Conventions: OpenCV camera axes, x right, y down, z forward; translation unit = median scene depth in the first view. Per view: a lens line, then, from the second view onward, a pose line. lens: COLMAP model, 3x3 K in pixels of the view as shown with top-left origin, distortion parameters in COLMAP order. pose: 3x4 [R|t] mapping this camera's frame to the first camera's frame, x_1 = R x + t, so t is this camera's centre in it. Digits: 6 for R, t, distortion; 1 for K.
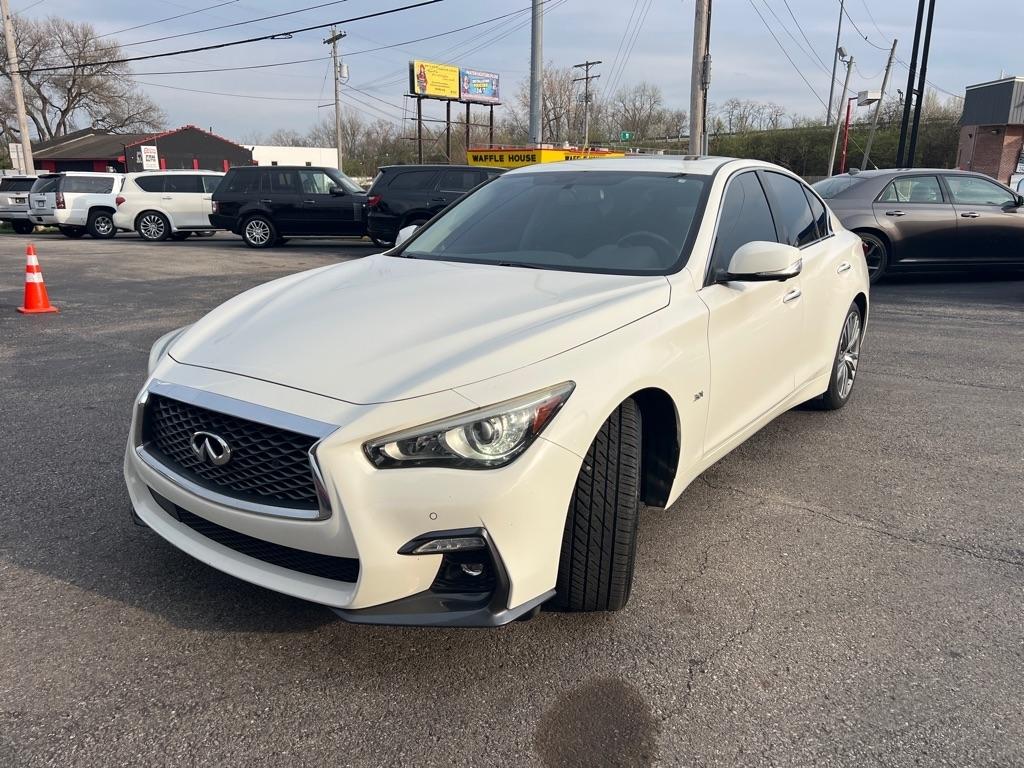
lens RADIAL K [[774.9, 0, 513.7], [0, 774.9, 382.8], [0, 0, 1]] dist [0.048033, -0.059083]
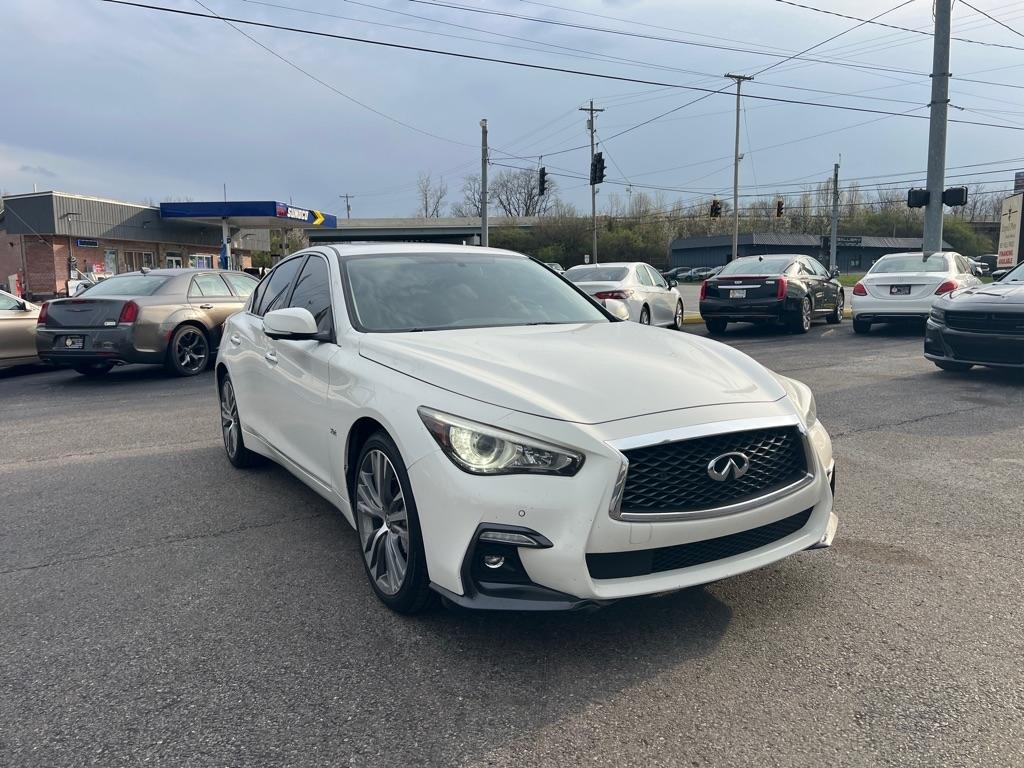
lens RADIAL K [[774.9, 0, 503.2], [0, 774.9, 384.8], [0, 0, 1]] dist [0.048033, -0.059083]
pose [[0.421404, -0.130144, 0.897486, -0.157742], [0.247296, 0.968634, 0.024346, -0.014728], [-0.872504, 0.211686, 0.440370, 0.077131]]
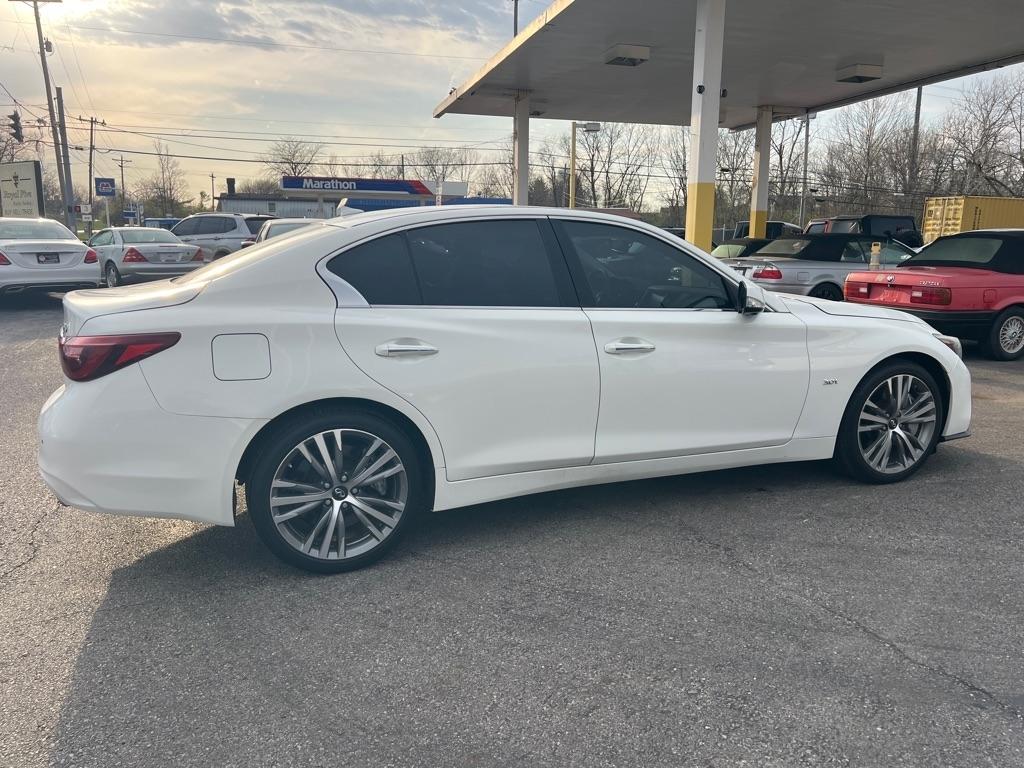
lens RADIAL K [[774.9, 0, 514.8], [0, 774.9, 384.5], [0, 0, 1]] dist [0.048033, -0.059083]
pose [[-0.837312, -0.107806, 0.535992, -0.073869], [0.130471, 0.912641, 0.387380, -0.087877], [-0.530930, 0.394289, -0.750099, 0.344231]]
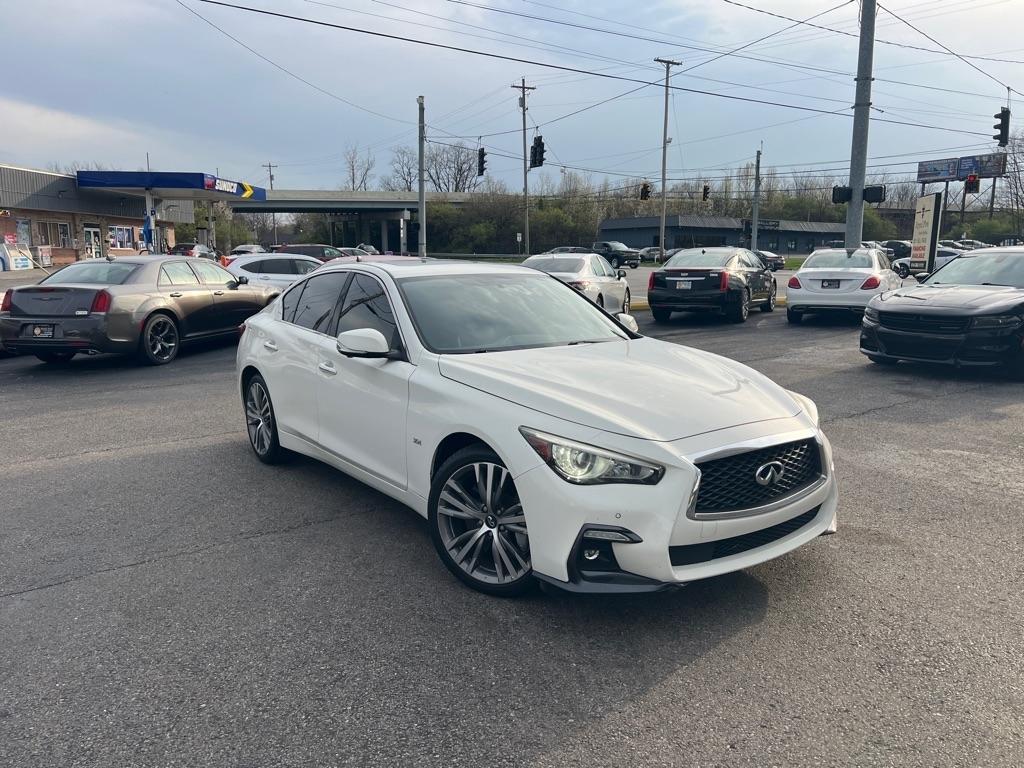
lens RADIAL K [[774.9, 0, 512.1], [0, 774.9, 382.3], [0, 0, 1]] dist [0.048033, -0.059083]
pose [[0.324243, -0.156139, 0.932999, -0.189411], [0.241311, 0.967307, 0.078019, -0.031233], [-0.914678, 0.199846, 0.351321, 0.091258]]
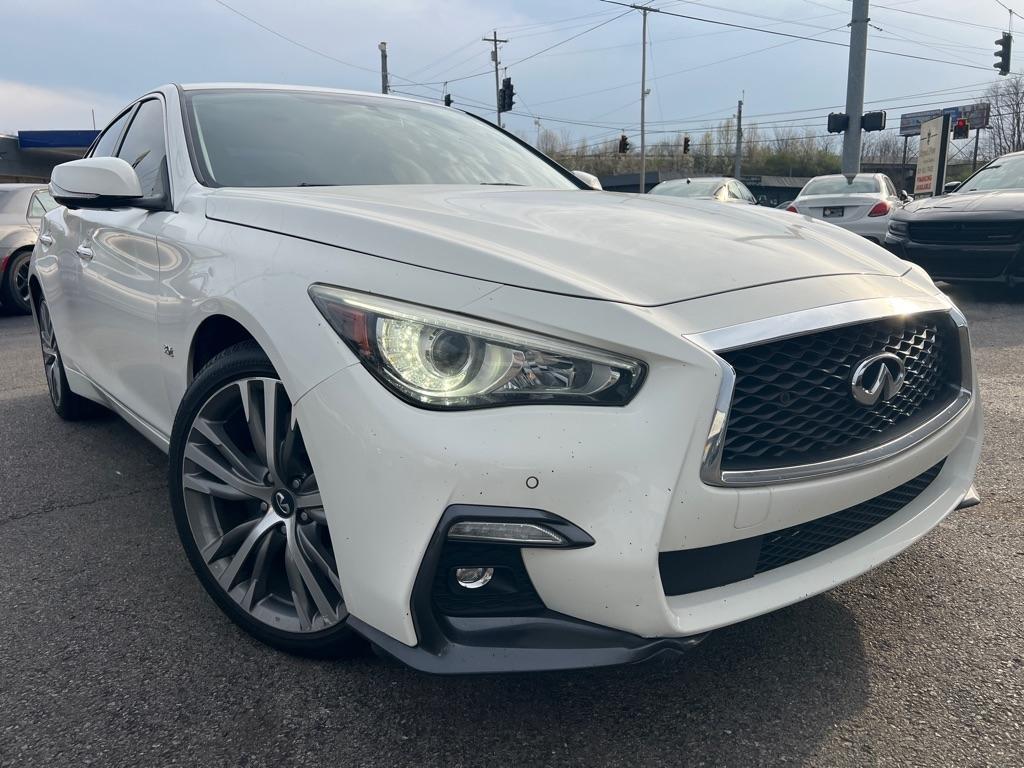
lens RADIAL K [[774.9, 0, 511.6], [0, 774.9, 387.7], [0, 0, 1]] dist [0.048033, -0.059083]
pose [[0.299871, -0.207586, 0.931121, -0.110970], [0.262612, 0.956290, 0.128622, -0.007603], [-0.917122, 0.205953, 0.341278, 0.107891]]
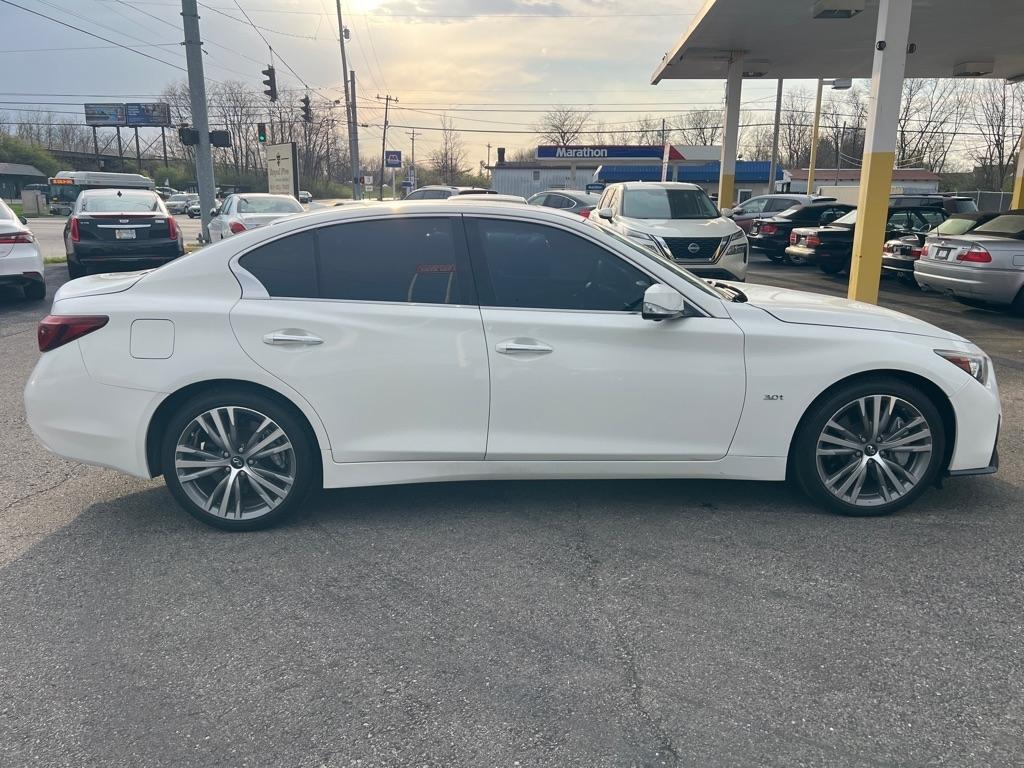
lens RADIAL K [[774.9, 0, 511.7], [0, 774.9, 384.9], [0, 0, 1]] dist [0.048033, -0.059083]
pose [[-0.604703, -0.187168, 0.774146, -0.129530], [0.194553, 0.907836, 0.371461, -0.082581], [-0.772323, 0.375236, -0.512557, 0.295622]]
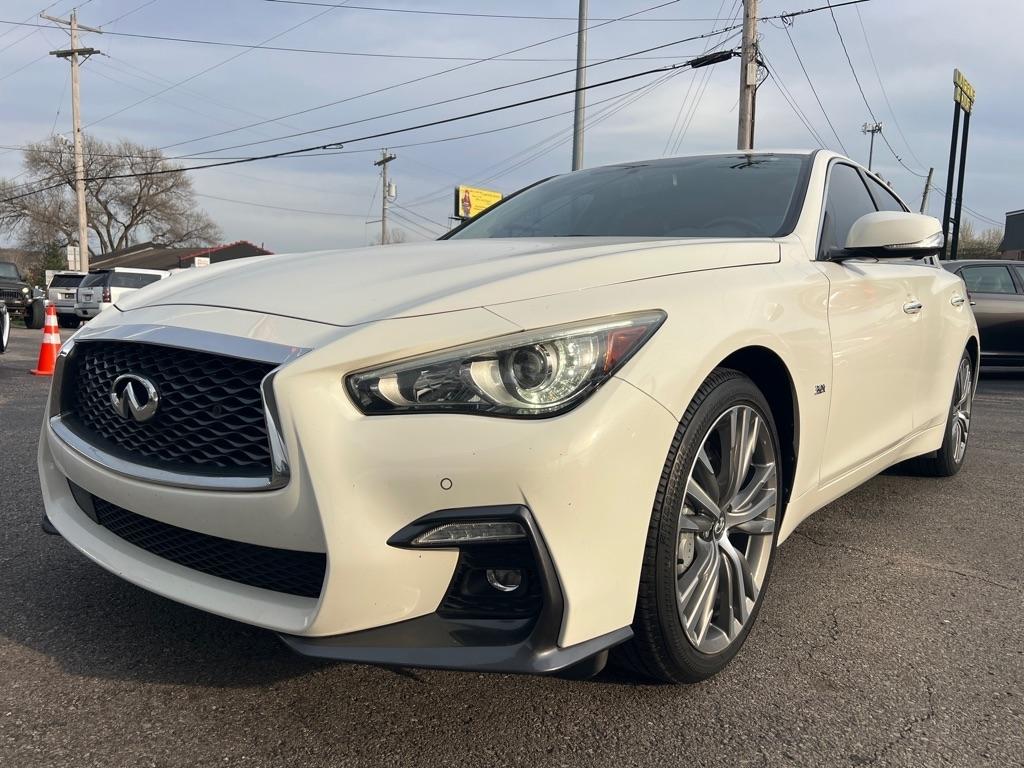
lens RADIAL K [[774.9, 0, 512.6], [0, 774.9, 387.4], [0, 0, 1]] dist [0.048033, -0.059083]
pose [[0.998571, 0.027281, -0.045954, -0.002102], [-0.033739, 0.988679, -0.146202, 0.016680], [0.041445, 0.147543, 0.988187, 0.033298]]
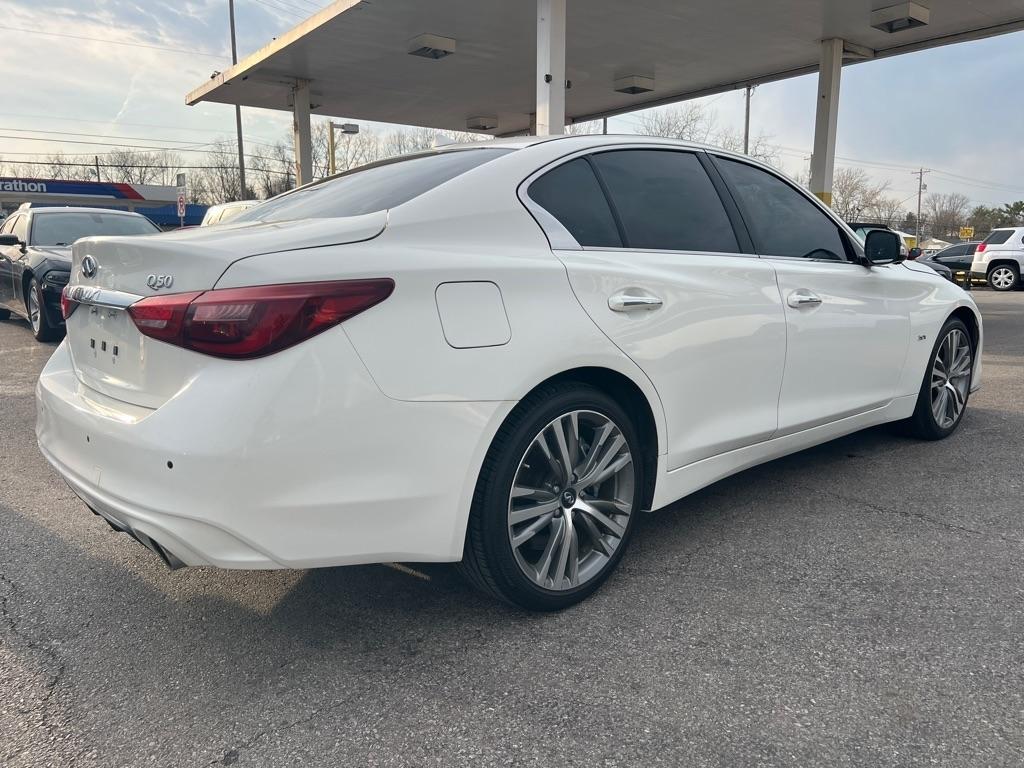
lens RADIAL K [[774.9, 0, 515.1], [0, 774.9, 382.1], [0, 0, 1]] dist [0.048033, -0.059083]
pose [[-0.975975, -0.037284, 0.214668, 0.011681], [0.053248, 0.914561, 0.400927, -0.075937], [-0.211275, 0.402725, -0.890604, 0.351271]]
